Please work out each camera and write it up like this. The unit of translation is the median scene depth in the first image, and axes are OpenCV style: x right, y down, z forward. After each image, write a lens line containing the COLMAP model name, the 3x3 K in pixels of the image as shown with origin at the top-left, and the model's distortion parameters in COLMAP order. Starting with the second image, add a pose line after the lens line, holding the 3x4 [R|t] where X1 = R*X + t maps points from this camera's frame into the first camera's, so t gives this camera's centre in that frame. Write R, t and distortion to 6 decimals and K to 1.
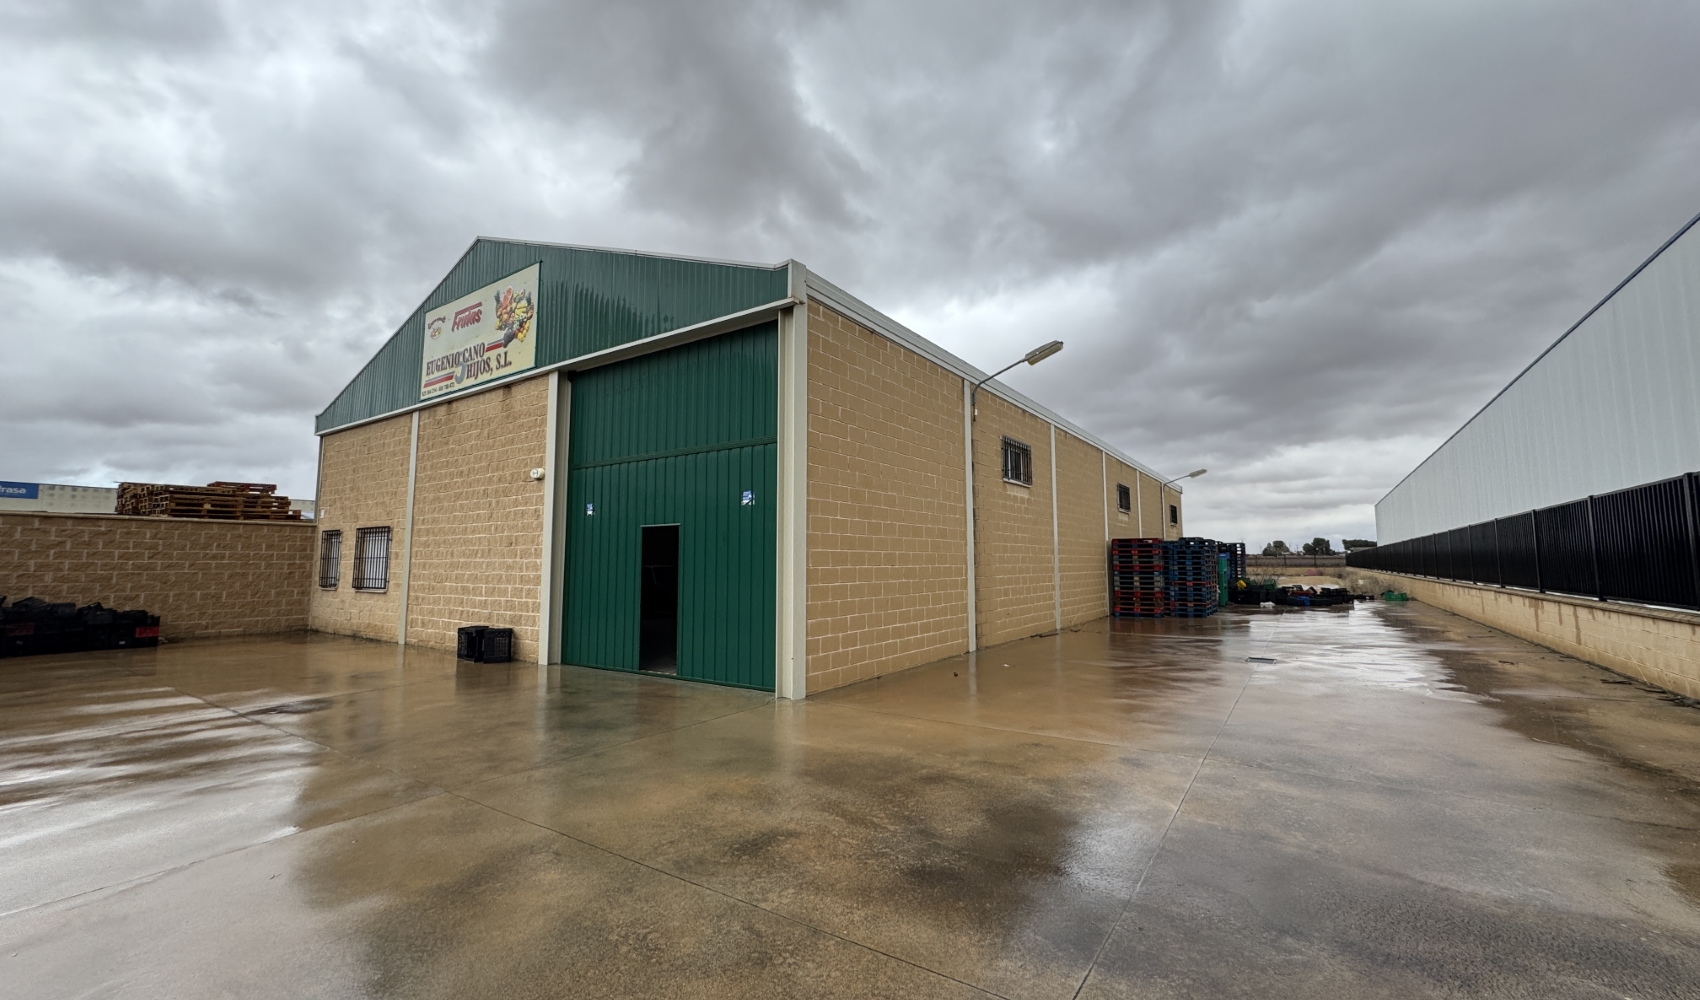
lens RADIAL K [[678.6, 0, 853.1], [0, 678.6, 496.1], [0, 0, 1]] dist [-0.006632, -0.000233]
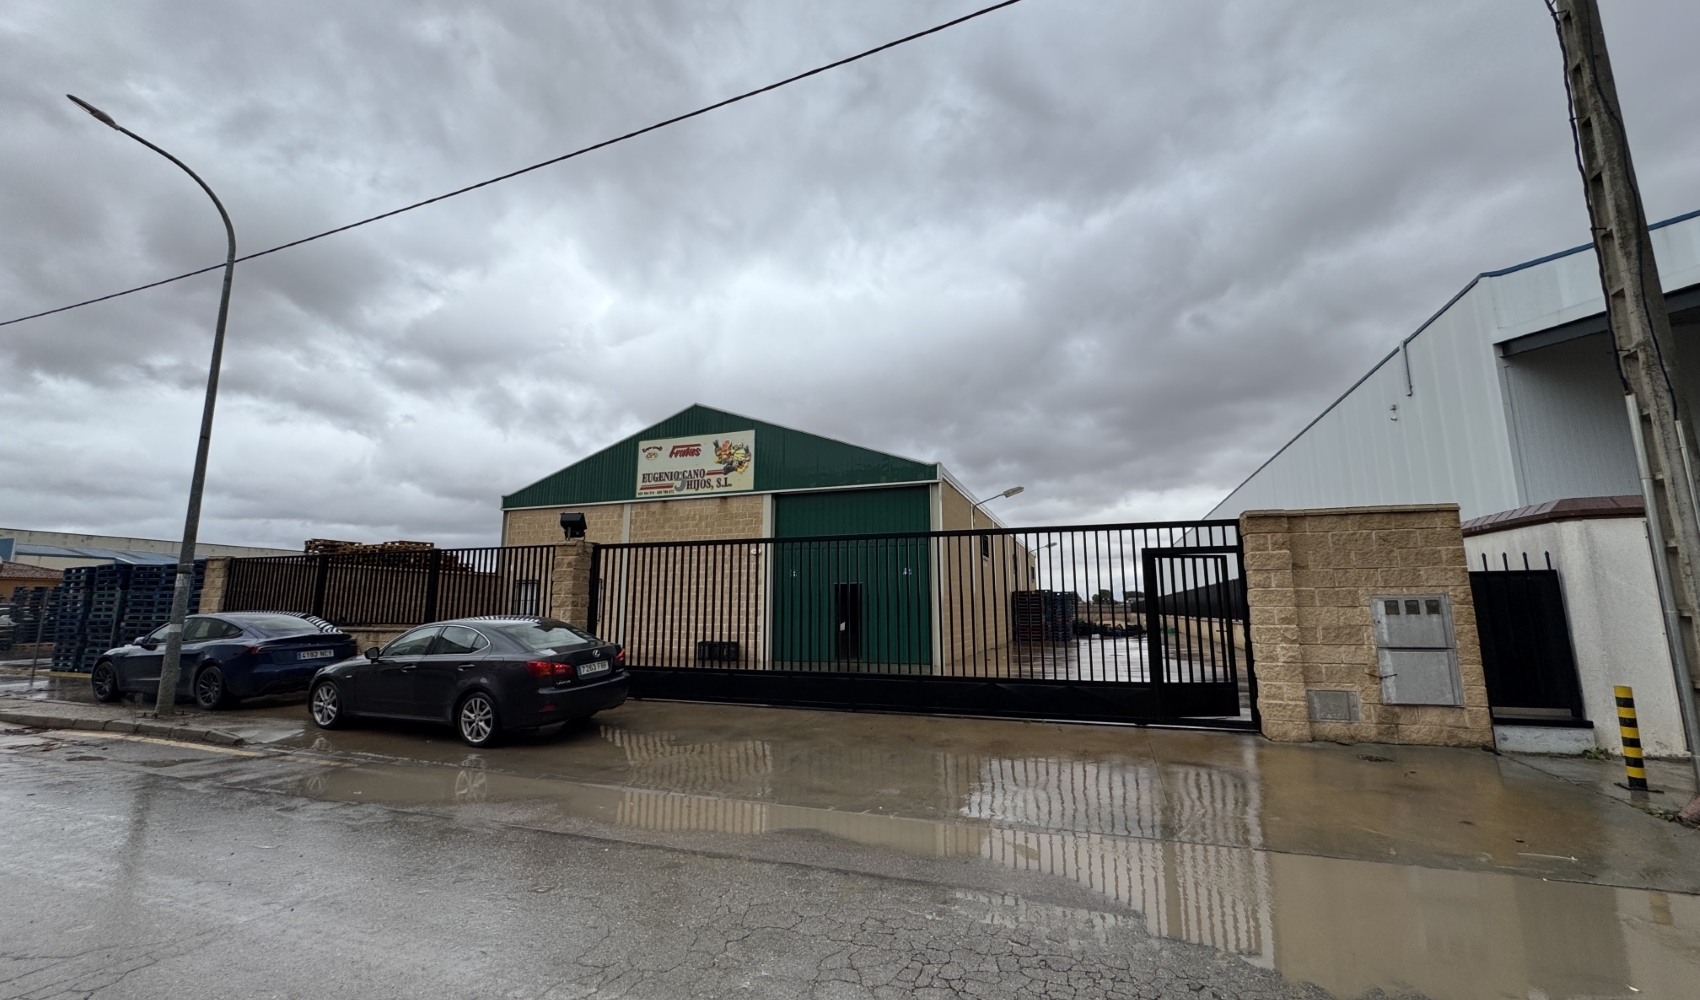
lens RADIAL K [[686.2, 0, 845.2], [0, 686.2, 495.4], [0, 0, 1]] dist [-0.000150, 0.000050]
pose [[0.967310, 0.043764, 0.249792, -0.637368], [-0.026557, 0.997062, -0.071846, -0.052469], [-0.252203, 0.062864, 0.965630, -0.711740]]
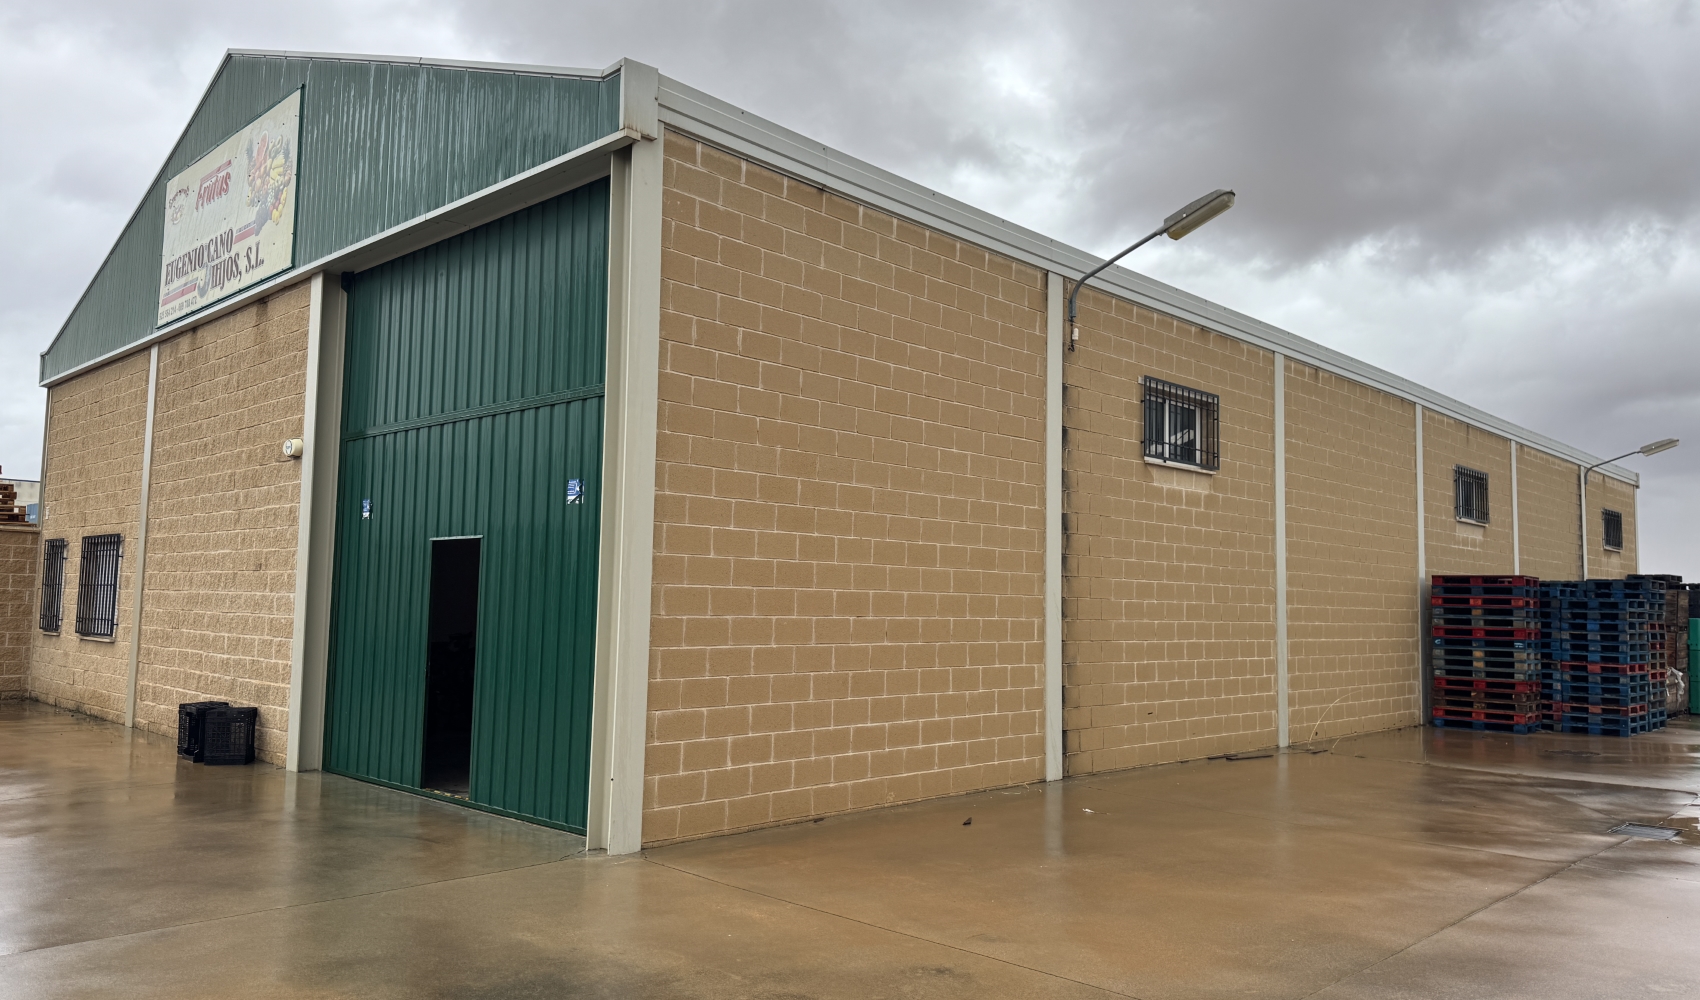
lens RADIAL K [[1186.2, 0, 852.0], [0, 1186.2, 510.9], [0, 0, 1]] dist [0.126468, -0.193501]
pose [[0.984754, 0.008541, -0.173745, 0.181100], [-0.005265, 0.999800, 0.019305, -0.001271], [0.173875, -0.018096, 0.984601, 0.042948]]
